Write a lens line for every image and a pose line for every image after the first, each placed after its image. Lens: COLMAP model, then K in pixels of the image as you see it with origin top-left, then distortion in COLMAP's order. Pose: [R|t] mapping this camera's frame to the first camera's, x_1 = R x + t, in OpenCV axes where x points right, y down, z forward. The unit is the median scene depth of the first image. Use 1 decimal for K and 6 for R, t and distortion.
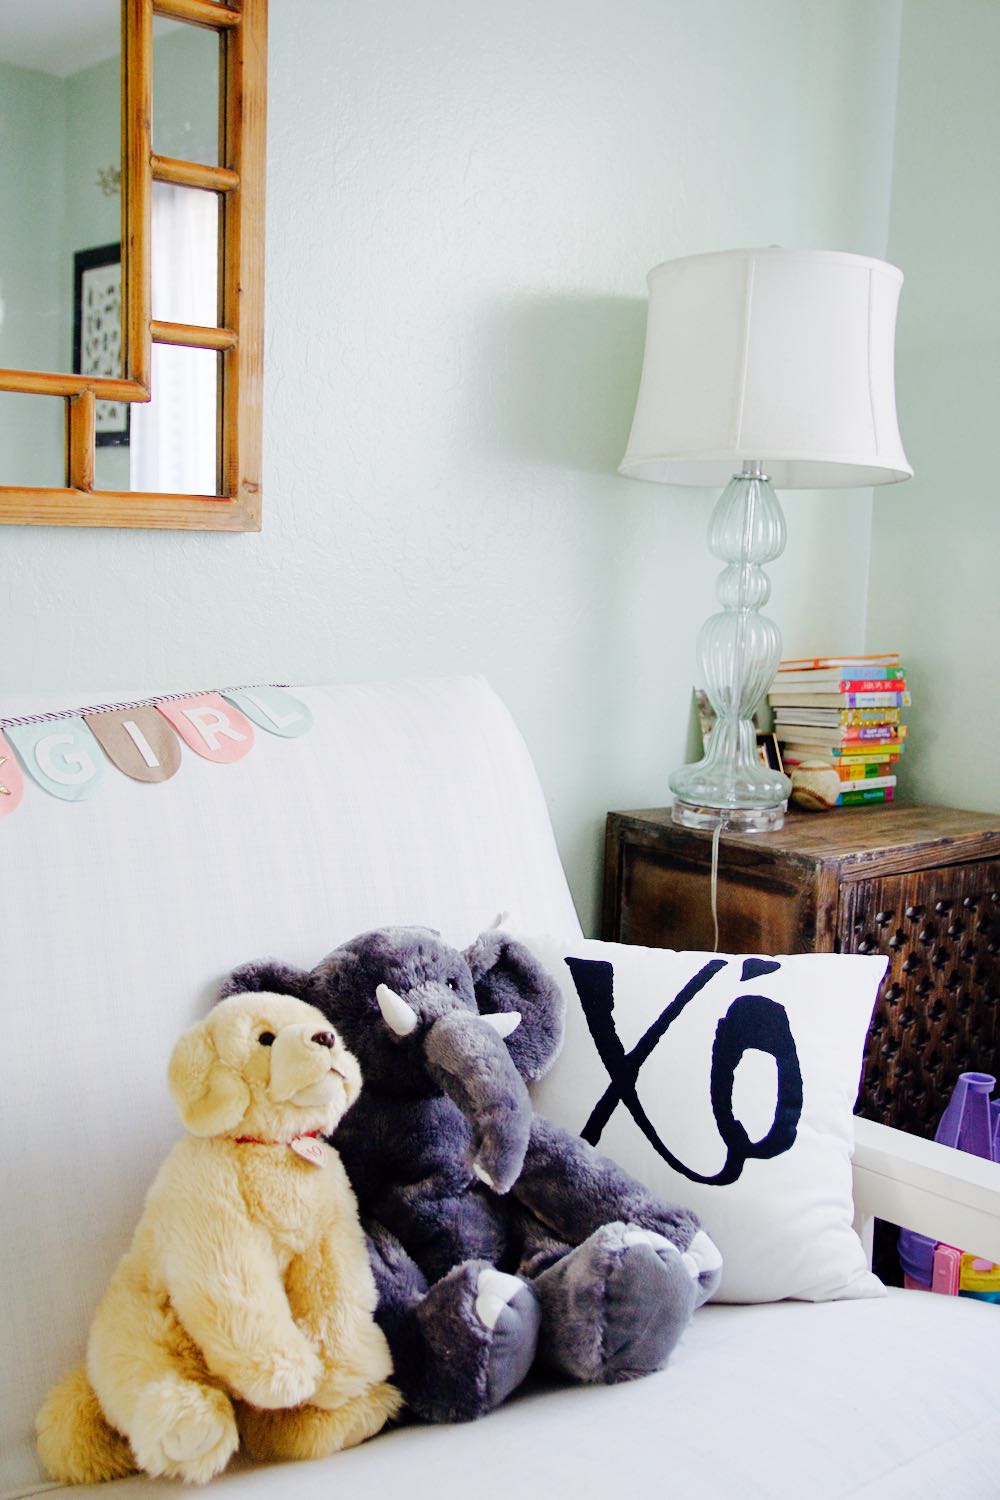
lens RADIAL K [[1452.6, 0, 499.1], [0, 1452.6, 785.4], [0, 0, 1]] dist [-0.020244, -0.004453]
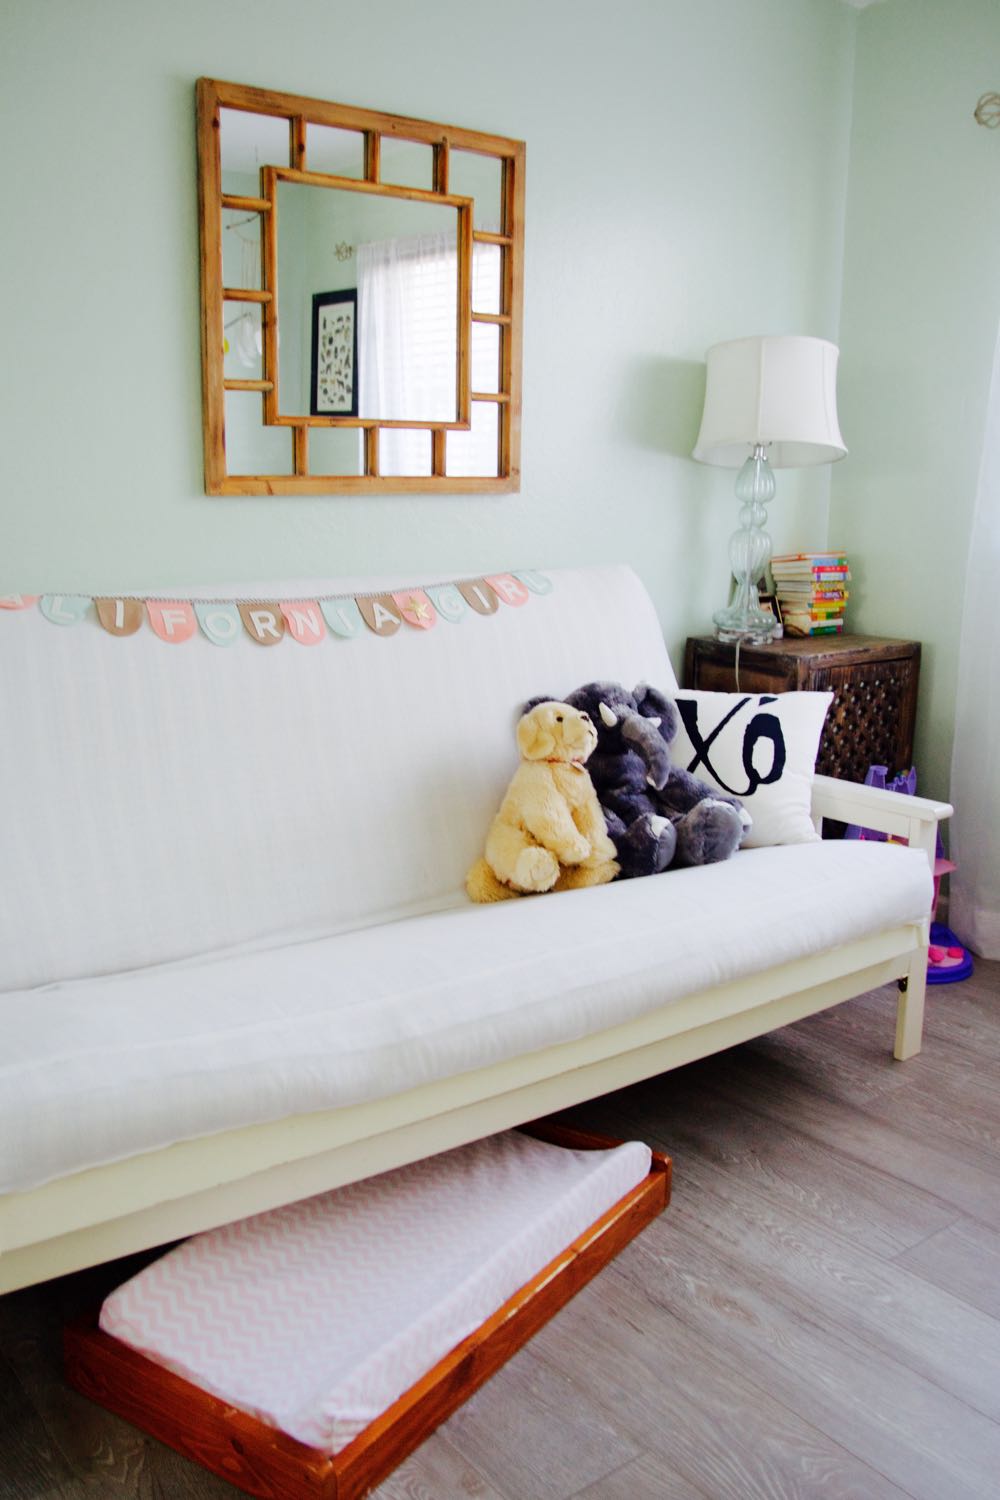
lens RADIAL K [[1179.0, 0, 500.0], [0, 1179.0, 750.0], [0, 0, 1]] dist [-0.119215, 0.105491]
pose [[0.999124, -0.007057, -0.041252, -0.136844], [0.010173, 0.997069, 0.075826, 0.059825], [0.040596, -0.076179, 0.996267, -0.690337]]
